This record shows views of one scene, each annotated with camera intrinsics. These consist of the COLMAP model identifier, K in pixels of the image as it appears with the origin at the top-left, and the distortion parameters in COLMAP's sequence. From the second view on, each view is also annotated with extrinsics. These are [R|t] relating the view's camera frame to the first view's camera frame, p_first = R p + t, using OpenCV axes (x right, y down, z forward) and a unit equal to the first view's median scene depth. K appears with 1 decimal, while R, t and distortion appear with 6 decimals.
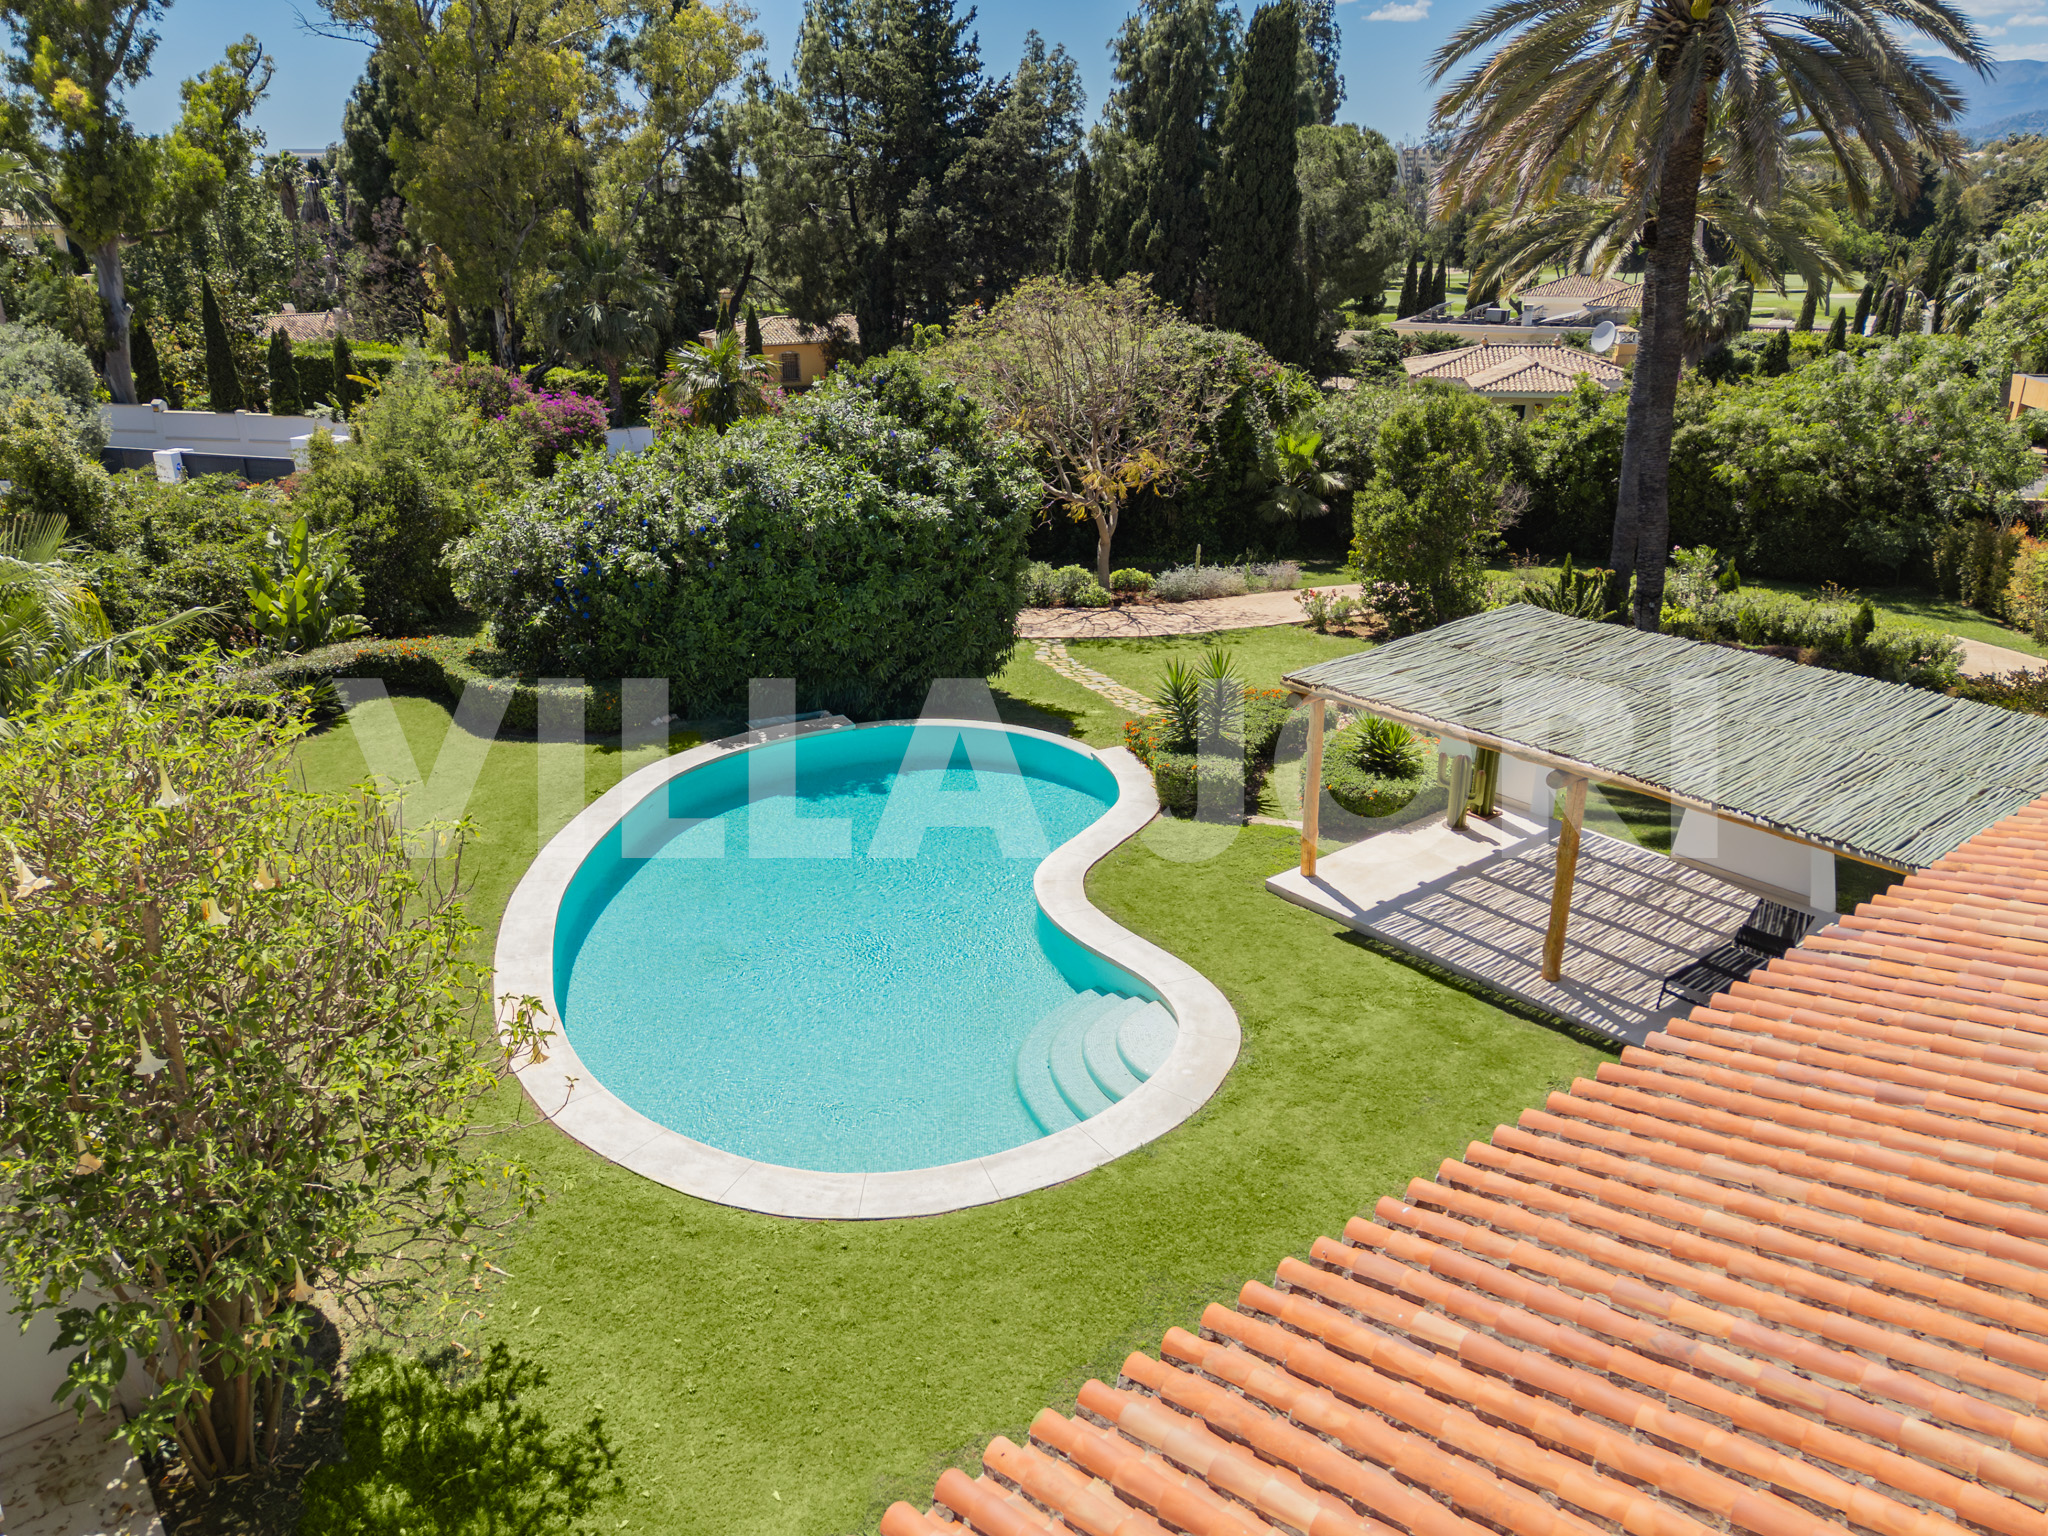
lens RADIAL K [[1520.5, 0, 1024.0], [0, 1520.5, 768.0], [0, 0, 1]] dist [0.088603, -0.092880]
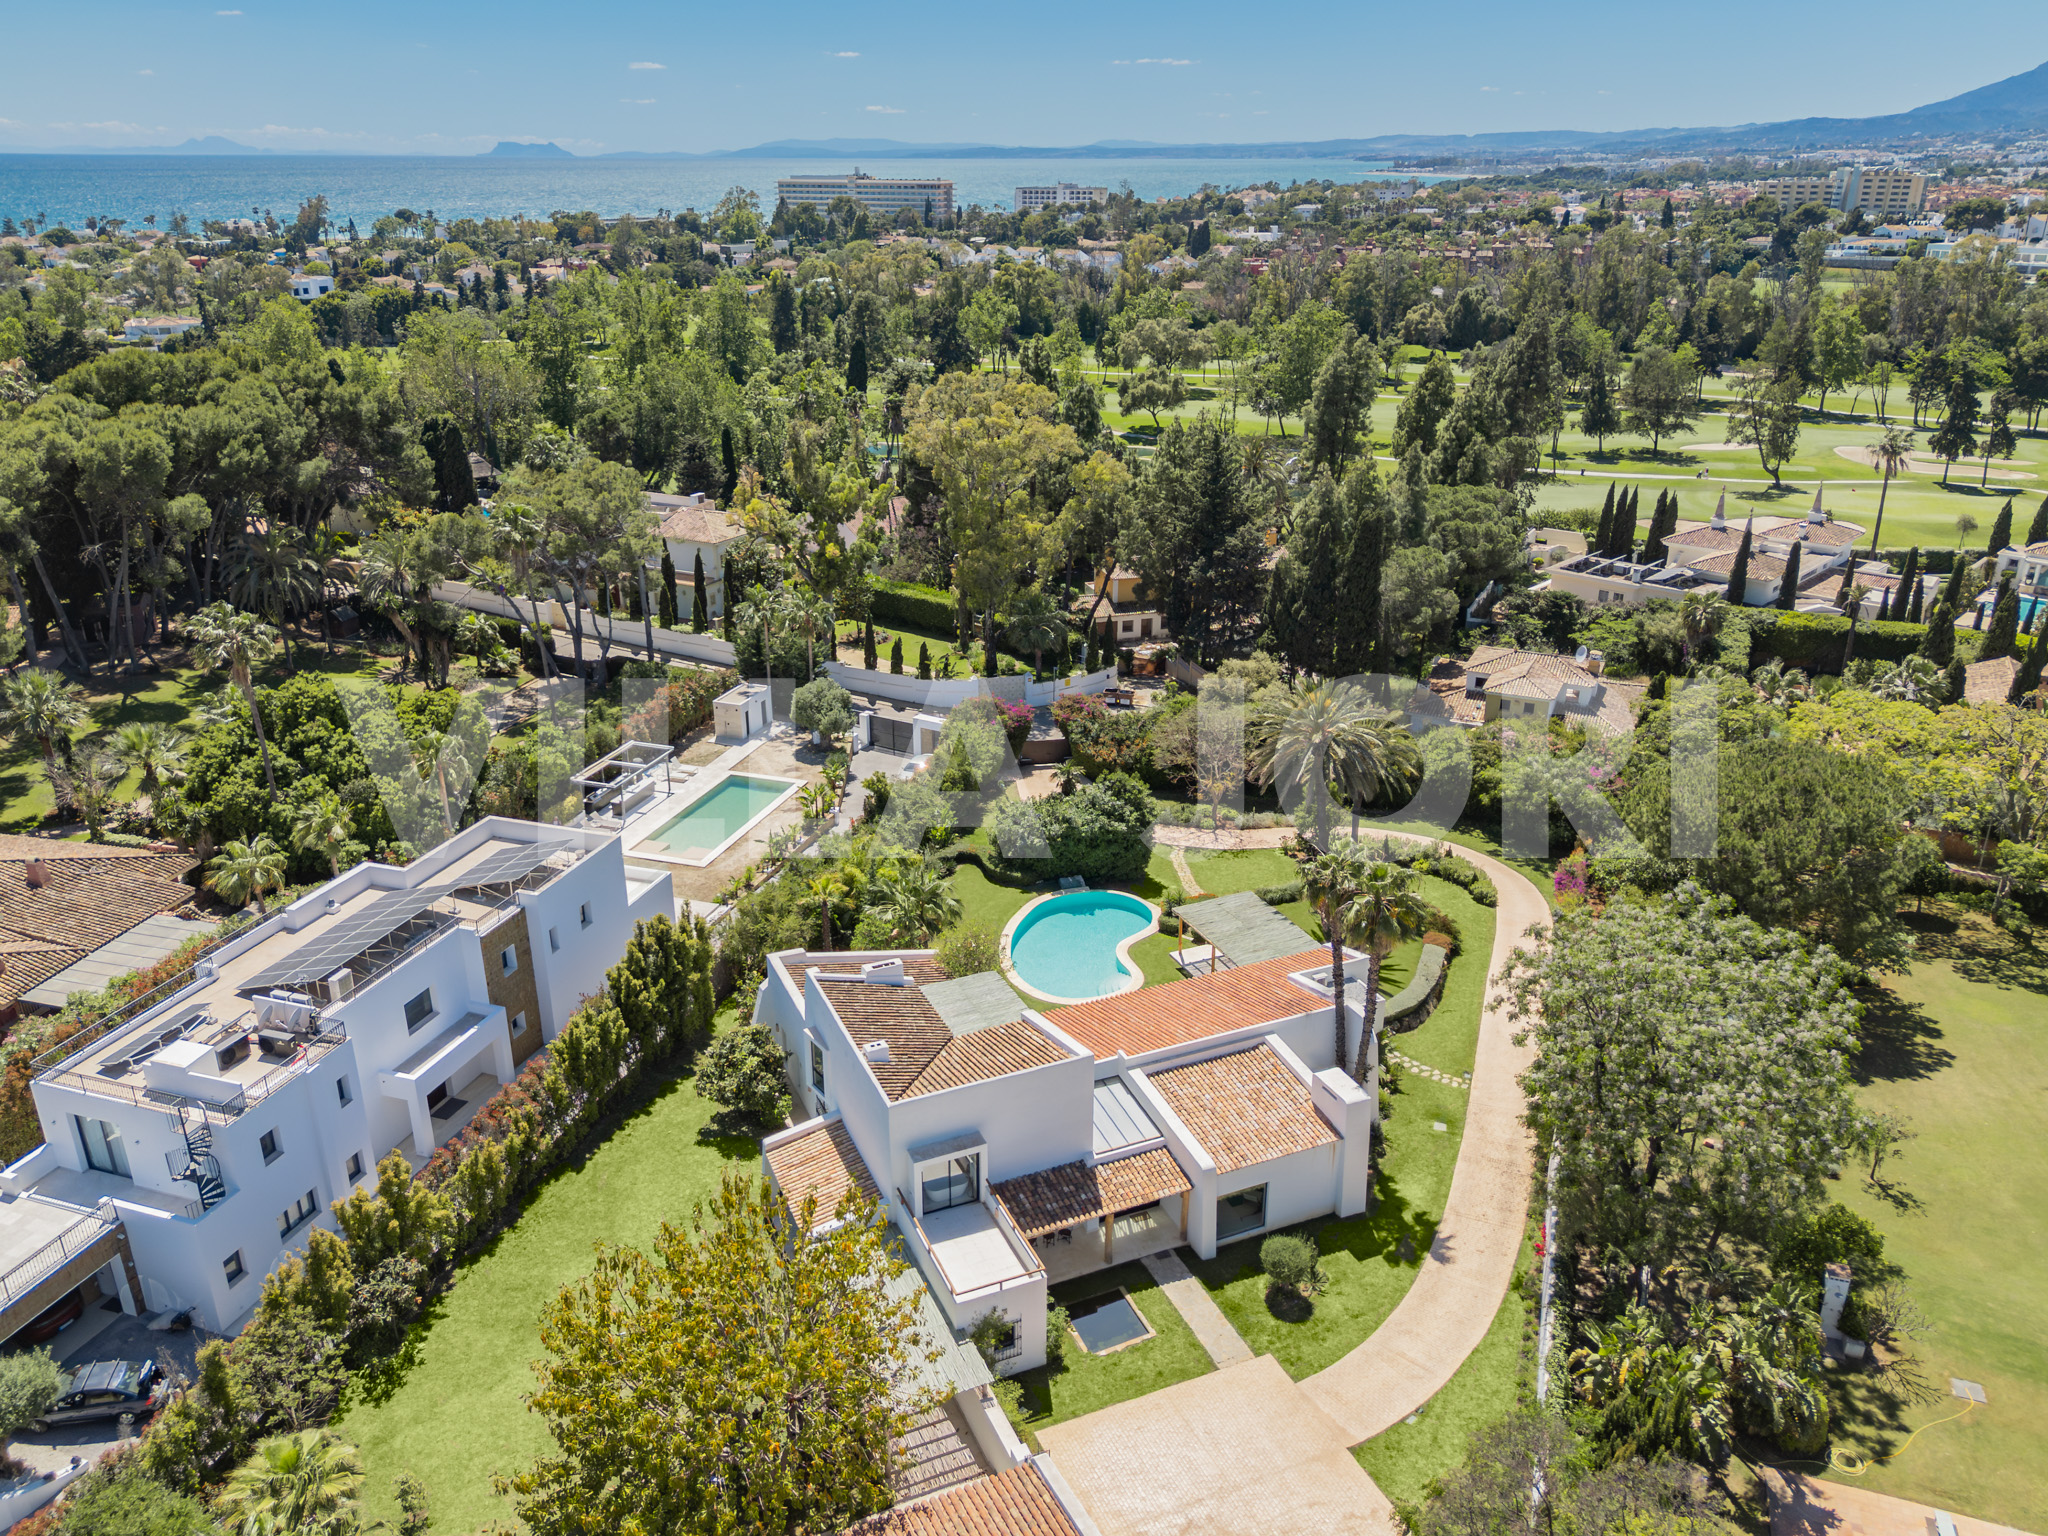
lens RADIAL K [[1520.5, 0, 1024.0], [0, 1520.5, 768.0], [0, 0, 1]] dist [0.088603, -0.092880]
pose [[0.963638, 0.099930, -0.247822, 0.599680], [-0.094152, 0.994939, 0.035090, -0.431281], [0.250074, -0.010481, 0.968170, -2.511761]]
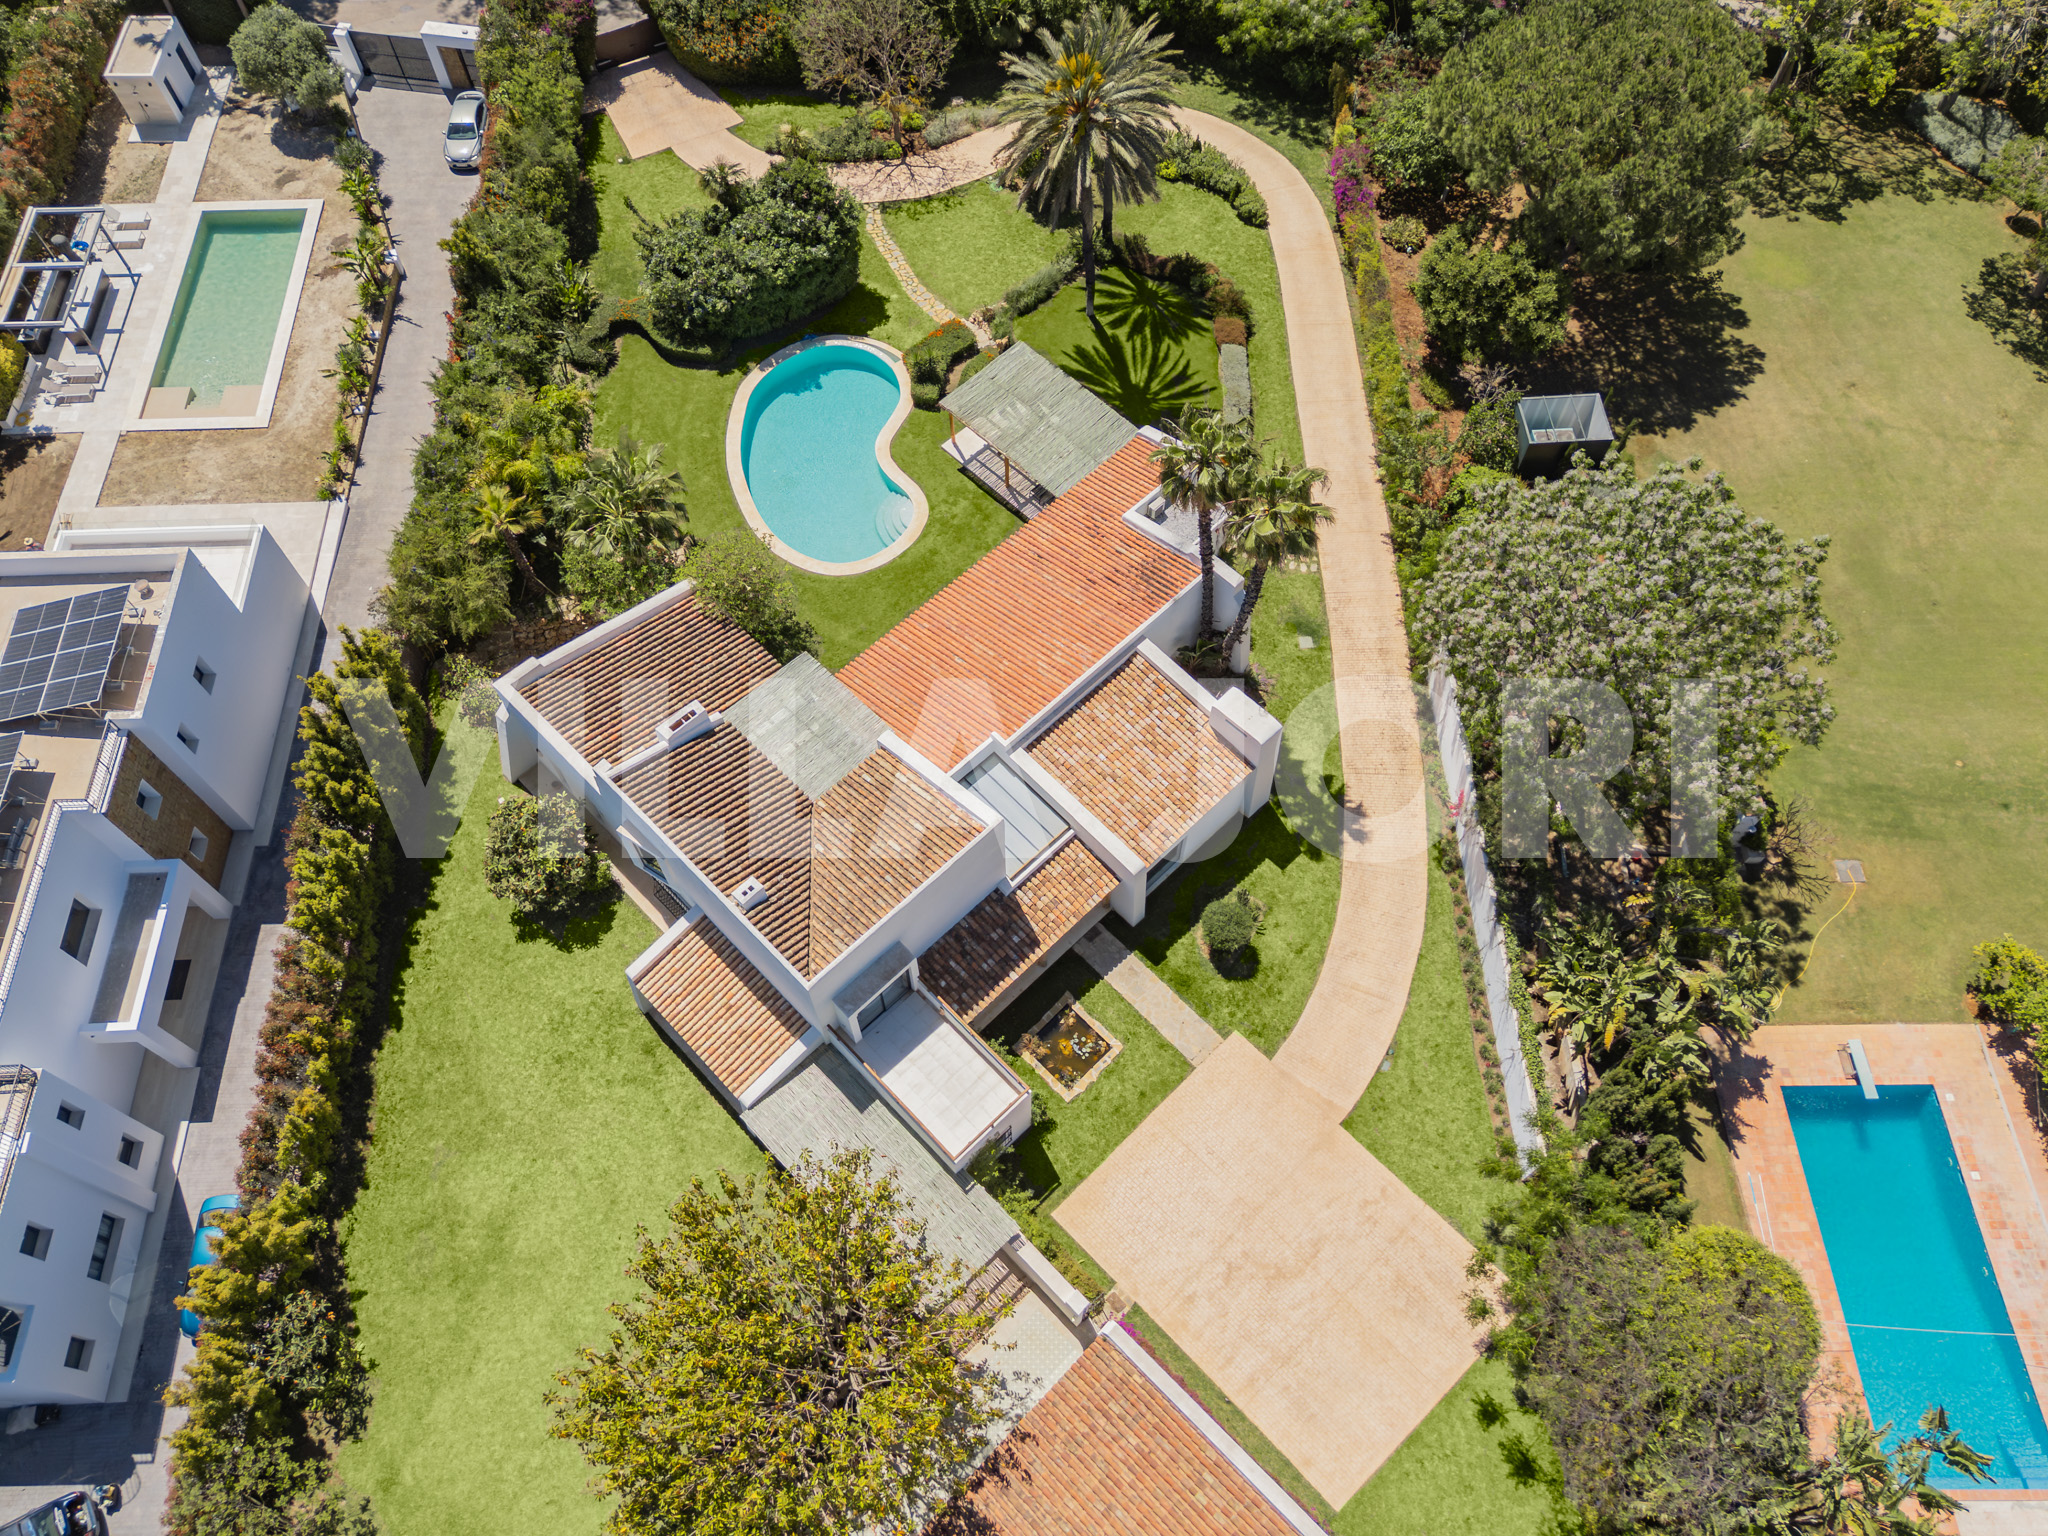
lens RADIAL K [[1520.5, 0, 1024.0], [0, 1520.5, 768.0], [0, 0, 1]] dist [0.088603, -0.092880]
pose [[0.996022, -0.081088, 0.036943, 0.122886], [0.038506, 0.765560, 0.642211, -1.246726], [-0.080358, -0.638233, 0.765637, -1.688277]]
